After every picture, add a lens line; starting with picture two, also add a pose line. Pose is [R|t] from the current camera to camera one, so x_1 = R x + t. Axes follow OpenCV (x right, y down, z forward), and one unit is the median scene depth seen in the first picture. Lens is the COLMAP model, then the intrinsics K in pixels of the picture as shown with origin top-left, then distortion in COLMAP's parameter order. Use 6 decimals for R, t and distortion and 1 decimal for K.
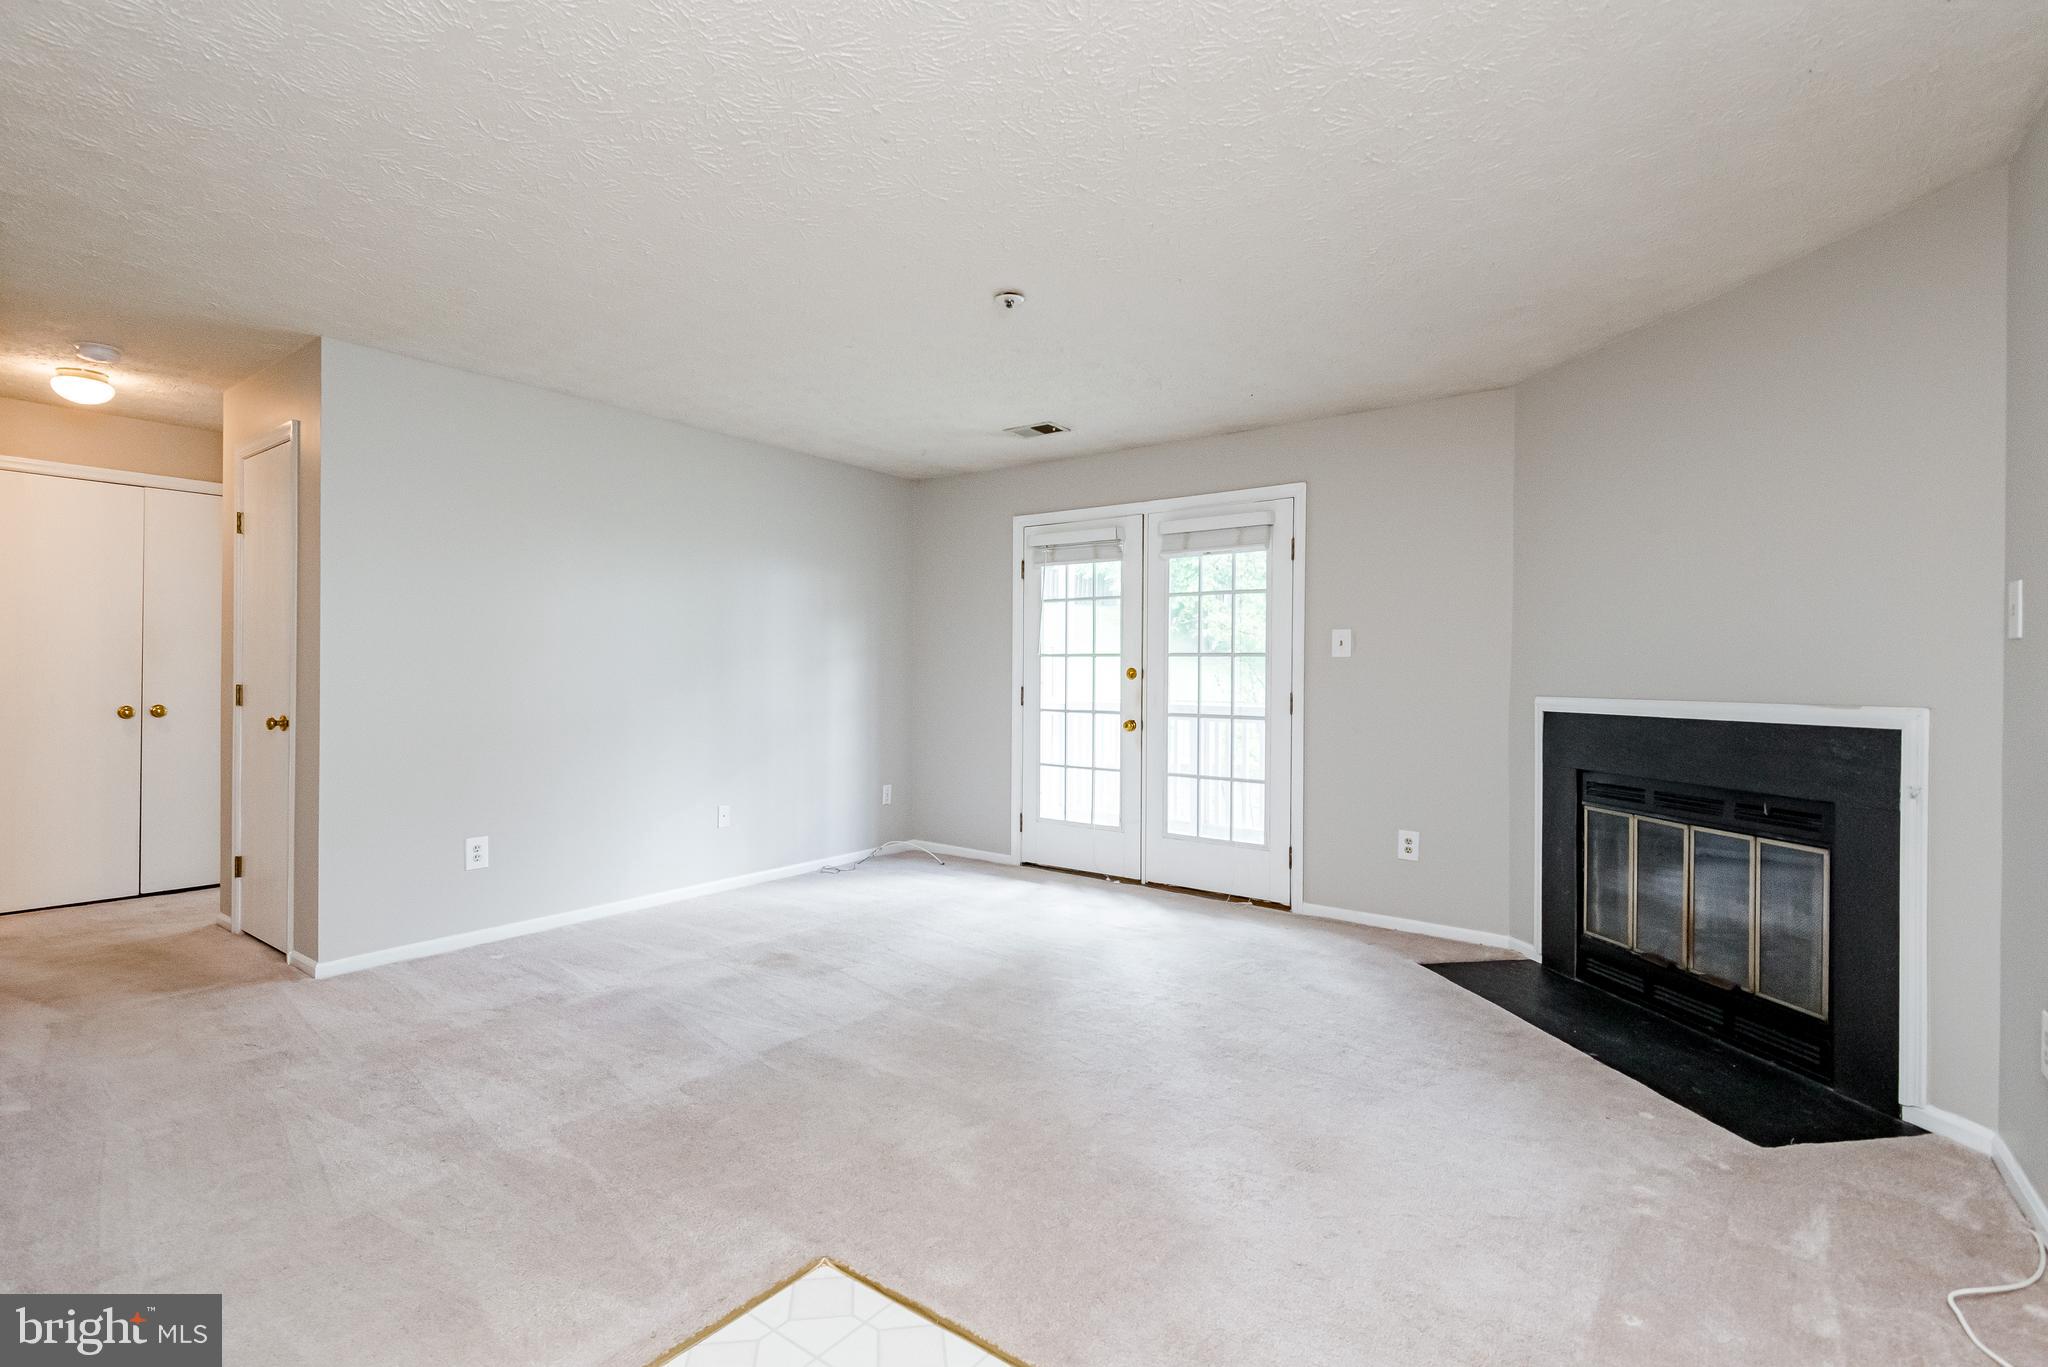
lens RADIAL K [[871.5, 0, 999.4], [0, 871.5, 677.0], [0, 0, 1]] dist [0.000837, 0.000113]
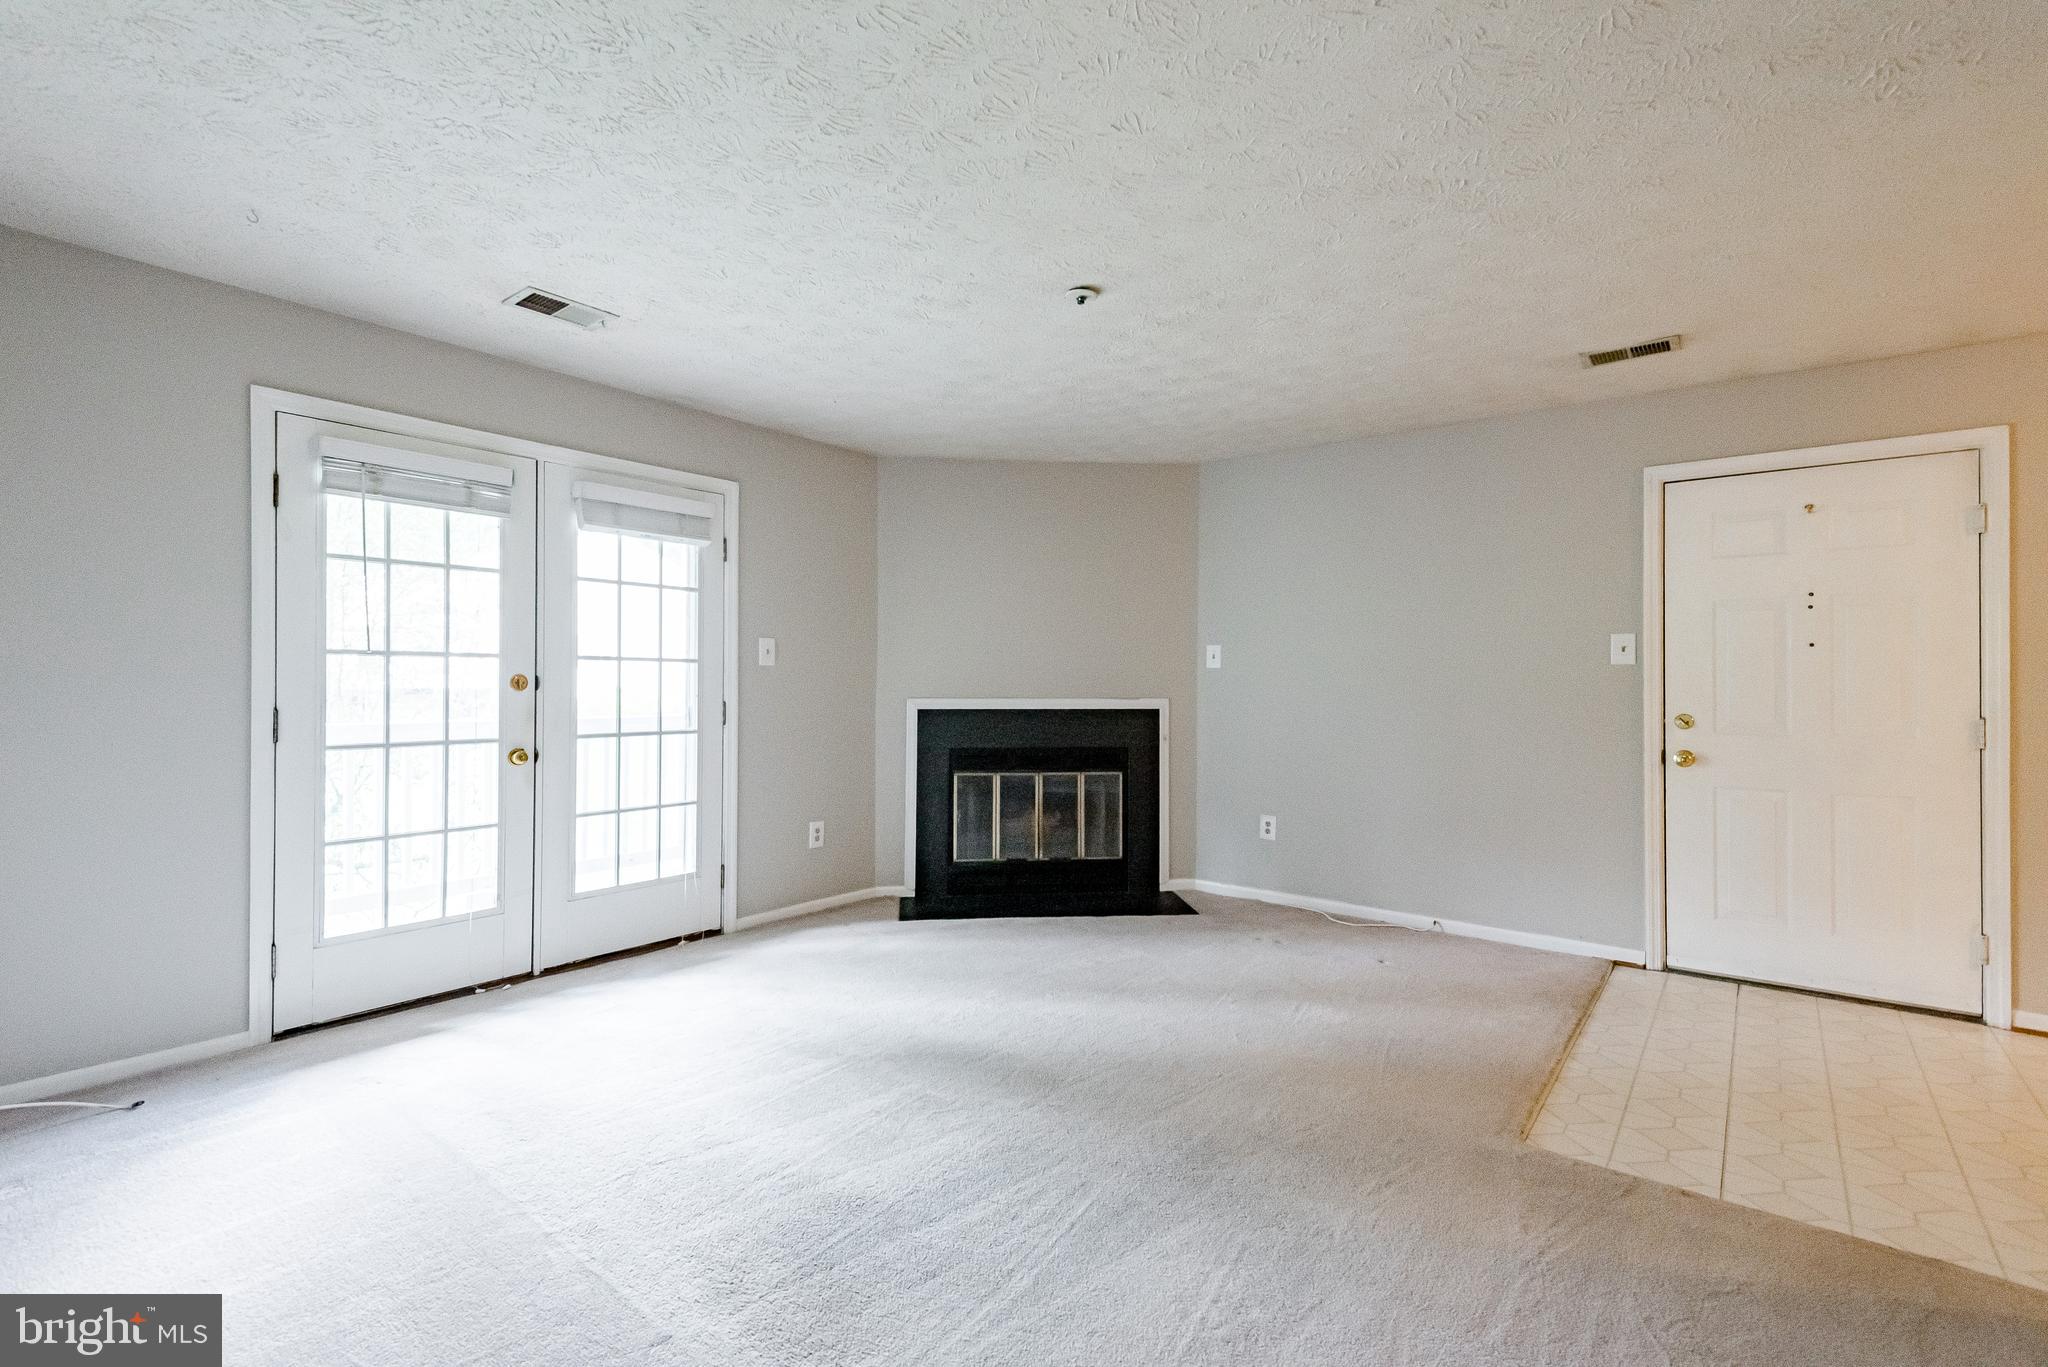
lens RADIAL K [[902.1, 0, 993.3], [0, 902.1, 674.6], [0, 0, 1]] dist [0.029846, -0.016686]
pose [[0.069316, -0.004852, 0.997583, -0.747289], [-0.003872, 0.999979, 0.005133, -0.021410], [-0.997587, -0.004219, 0.069295, 0.771130]]
